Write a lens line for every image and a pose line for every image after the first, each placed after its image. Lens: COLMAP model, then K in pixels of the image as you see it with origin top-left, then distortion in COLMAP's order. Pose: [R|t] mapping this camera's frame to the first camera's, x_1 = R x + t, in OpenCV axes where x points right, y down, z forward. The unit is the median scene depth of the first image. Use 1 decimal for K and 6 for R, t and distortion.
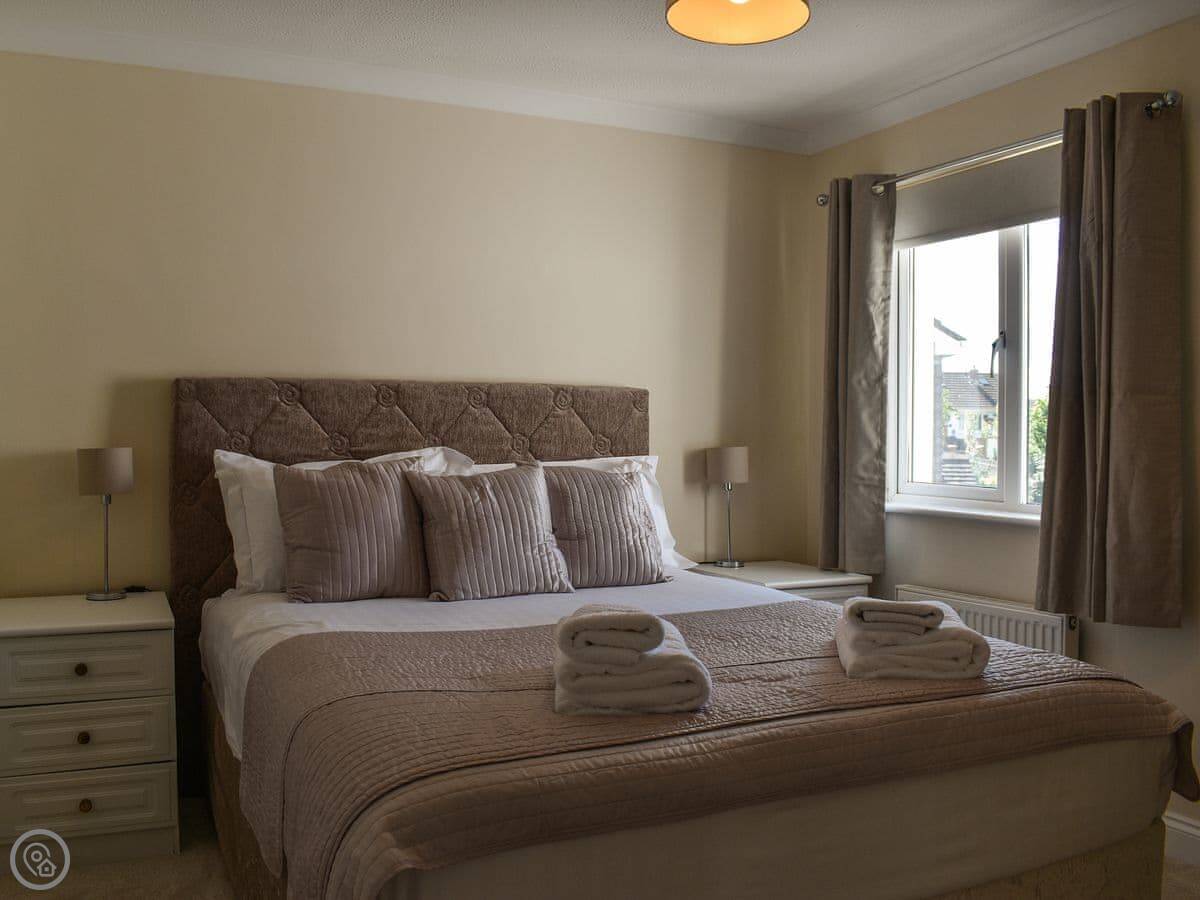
lens RADIAL K [[1148.3, 0, 600.1], [0, 1148.3, 449.7], [0, 0, 1]] dist [-0.094362, 0.000000]
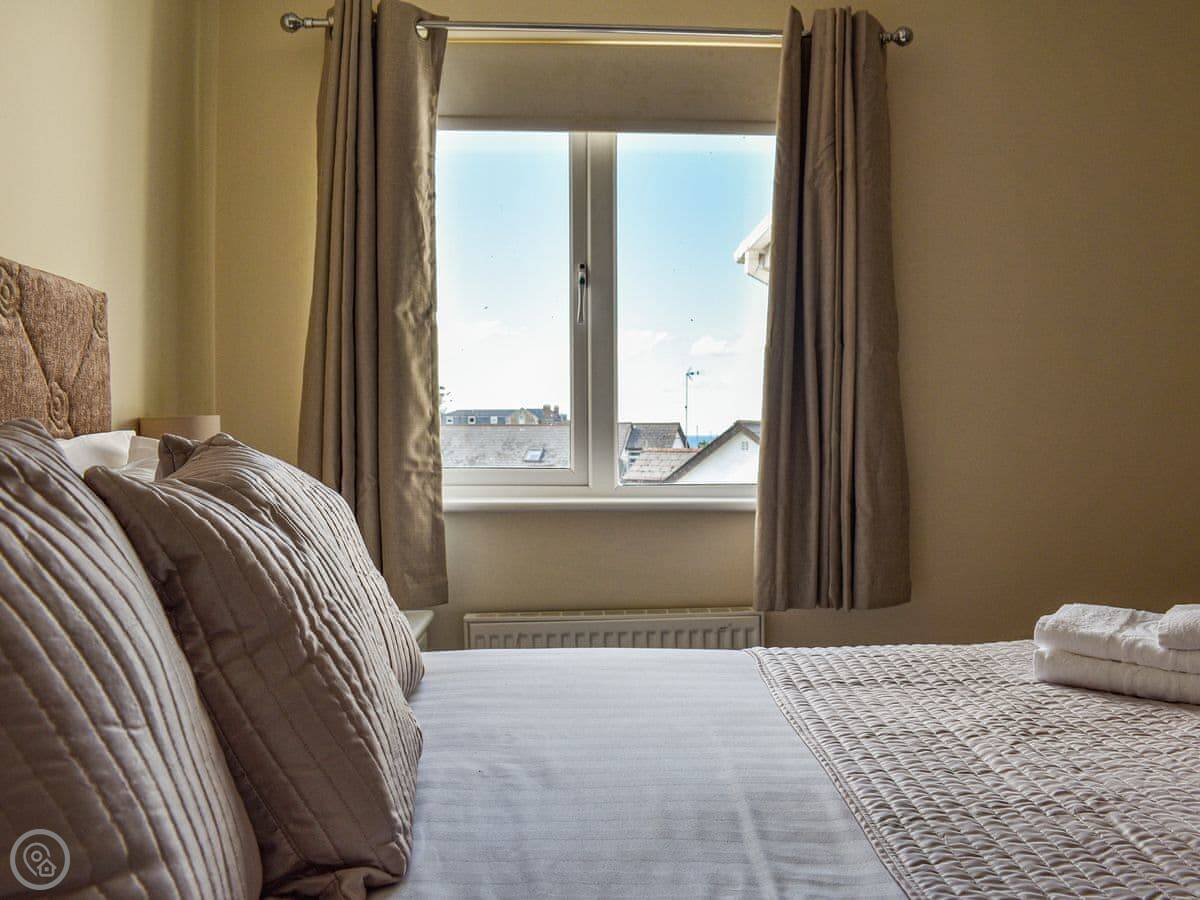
lens RADIAL K [[1148.3, 0, 600.1], [0, 1148.3, 449.2], [0, 0, 1]] dist [-0.094362, 0.000000]
pose [[0.364812, -0.010902, 0.931017, -0.342025], [0.018789, 0.999814, 0.004346, 0.016501], [-0.930891, 0.015907, 0.364949, 0.663607]]
